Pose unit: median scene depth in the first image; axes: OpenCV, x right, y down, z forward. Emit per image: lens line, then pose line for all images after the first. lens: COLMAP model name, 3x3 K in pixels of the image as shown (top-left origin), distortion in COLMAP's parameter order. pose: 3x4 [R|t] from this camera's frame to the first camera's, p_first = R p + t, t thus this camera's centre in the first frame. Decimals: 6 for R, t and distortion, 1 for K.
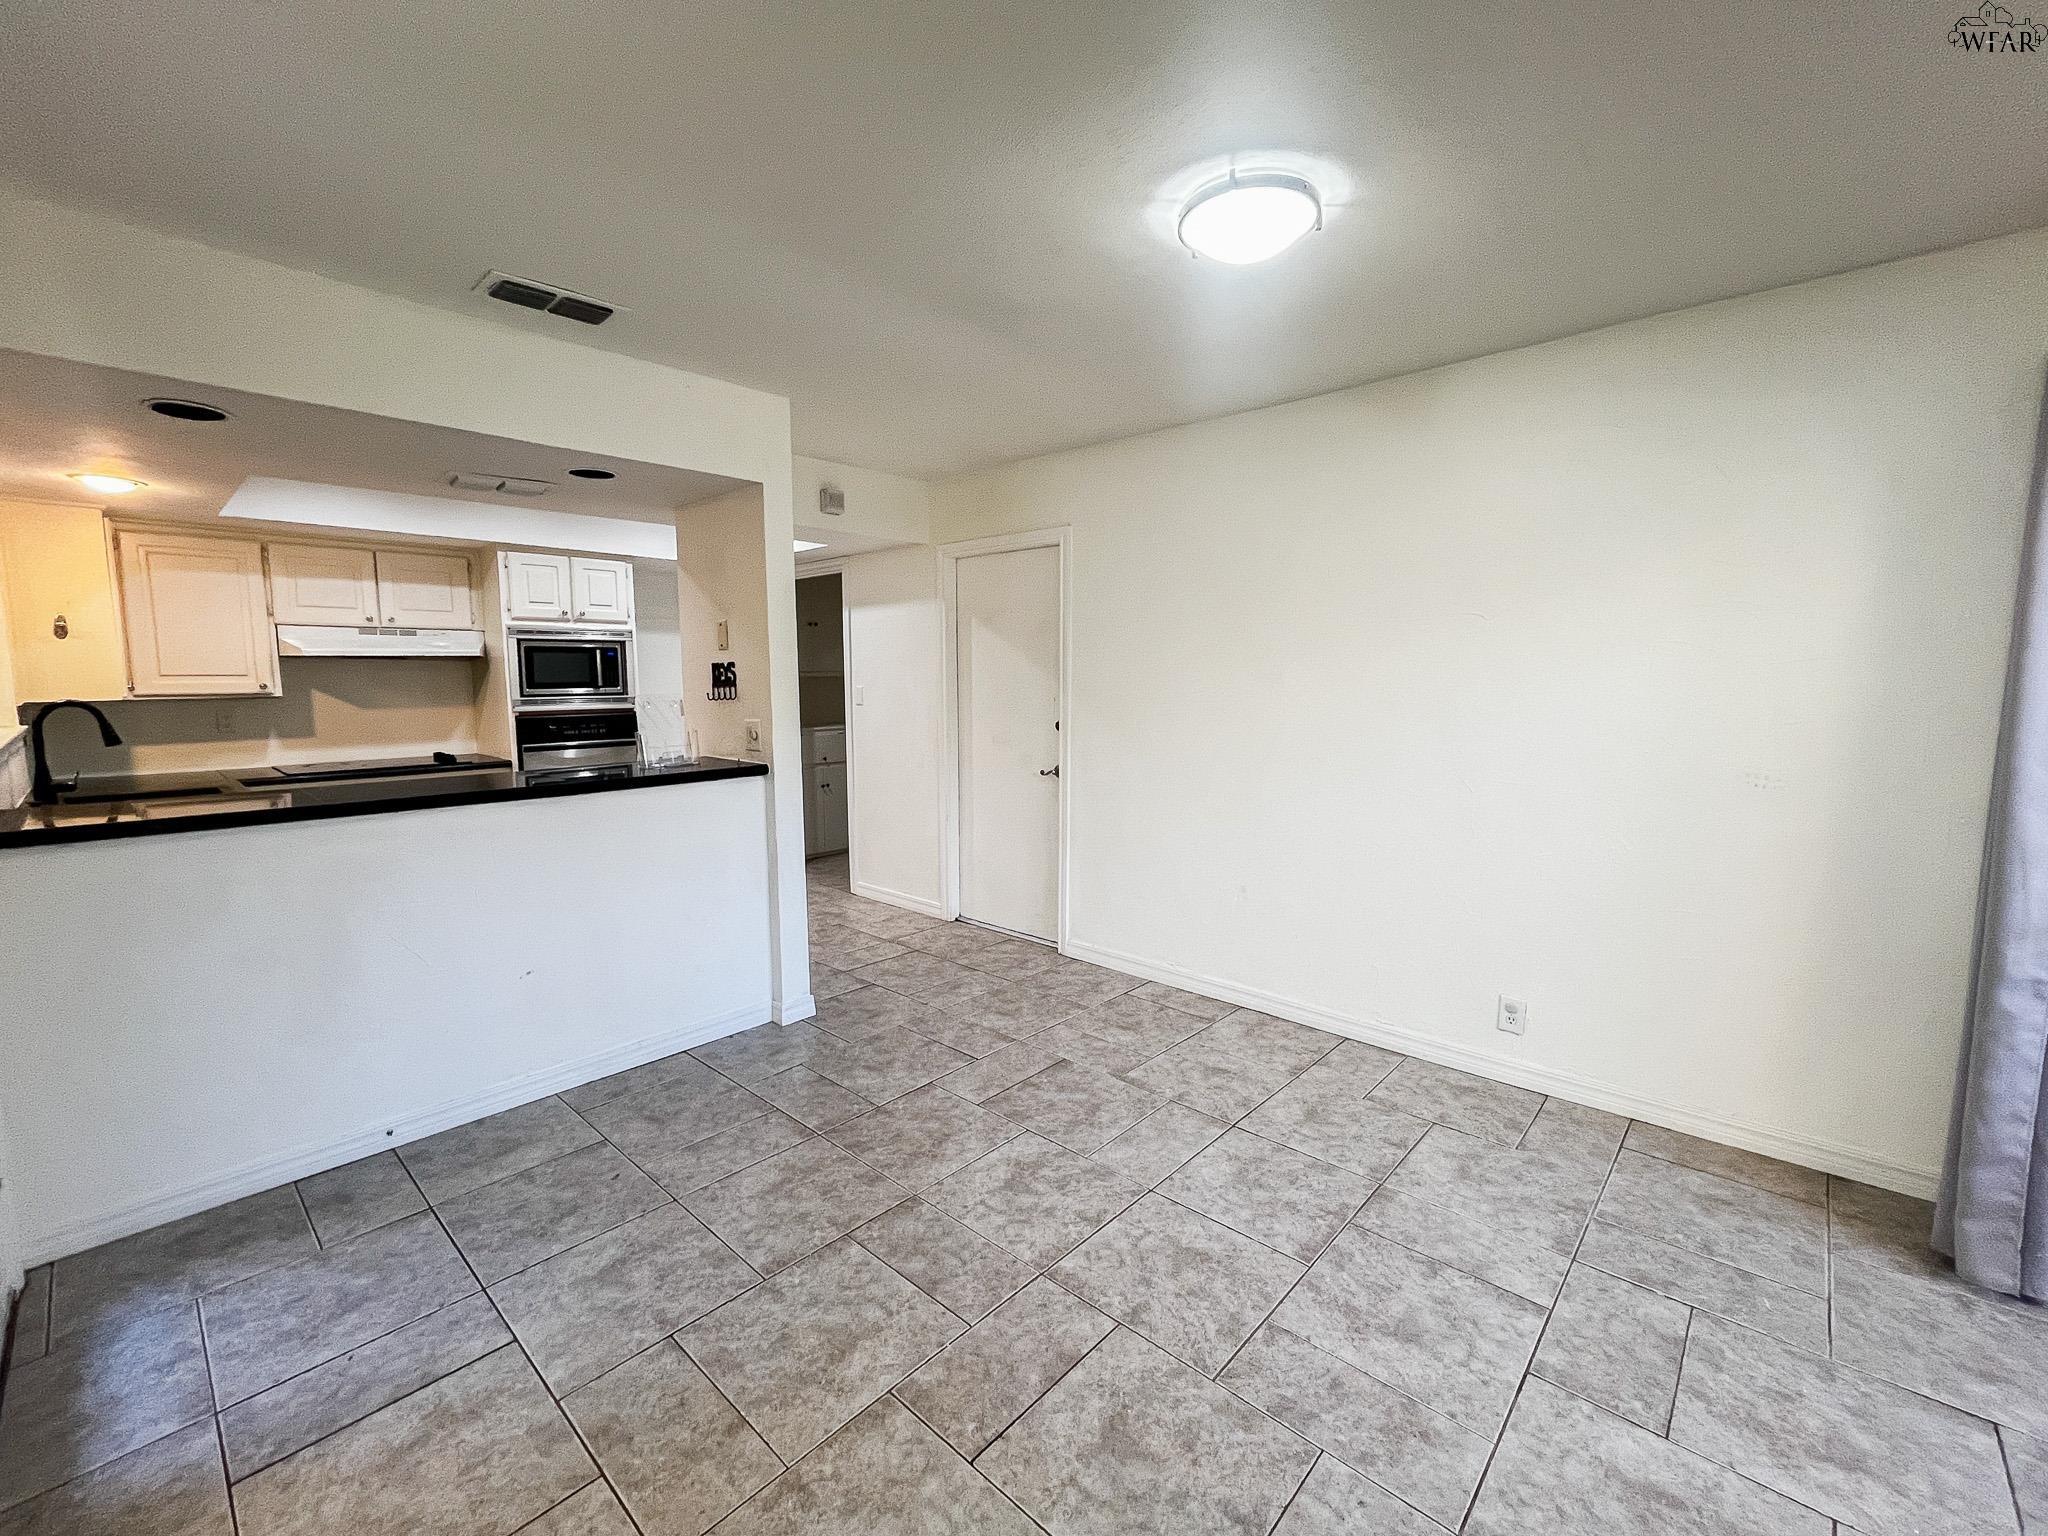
lens RADIAL K [[835.9, 0, 1027.5], [0, 835.9, 763.5], [0, 0, 1]] dist [-0.007833, 0.000467]
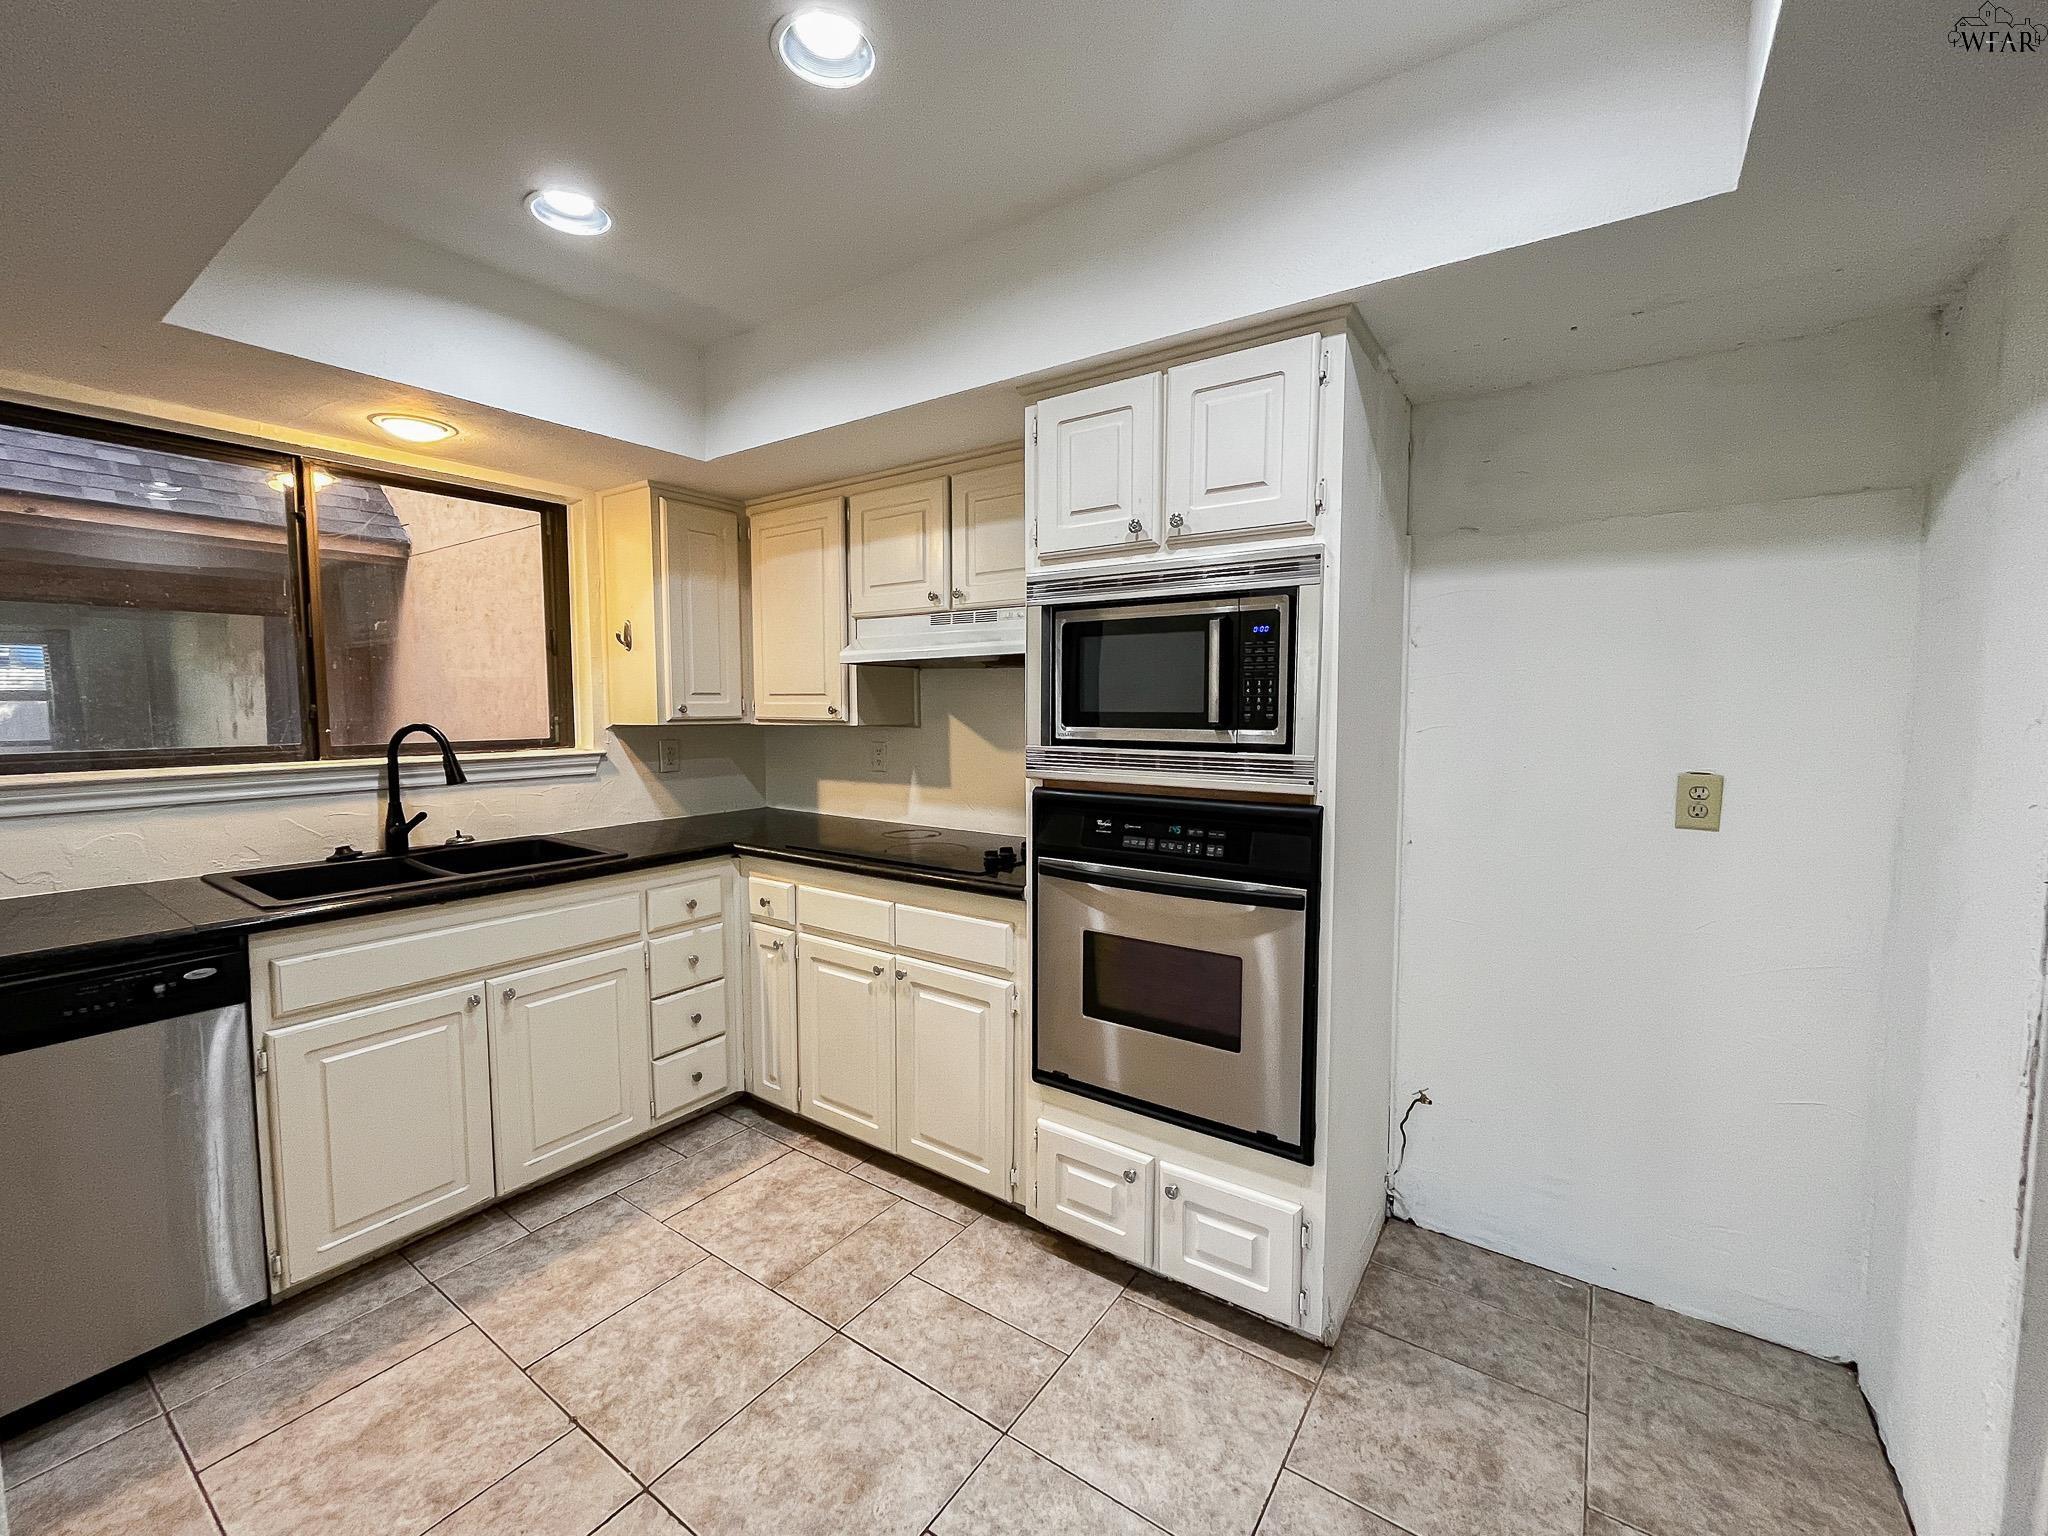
lens RADIAL K [[835.9, 0, 1018.9], [0, 835.9, 761.5], [0, 0, 1]] dist [-0.007833, 0.000467]
pose [[0.161880, 0.074510, -0.983993, -0.192404], [-0.102809, 0.992992, 0.058278, -0.094481], [0.981440, 0.091730, 0.168406, 0.915188]]
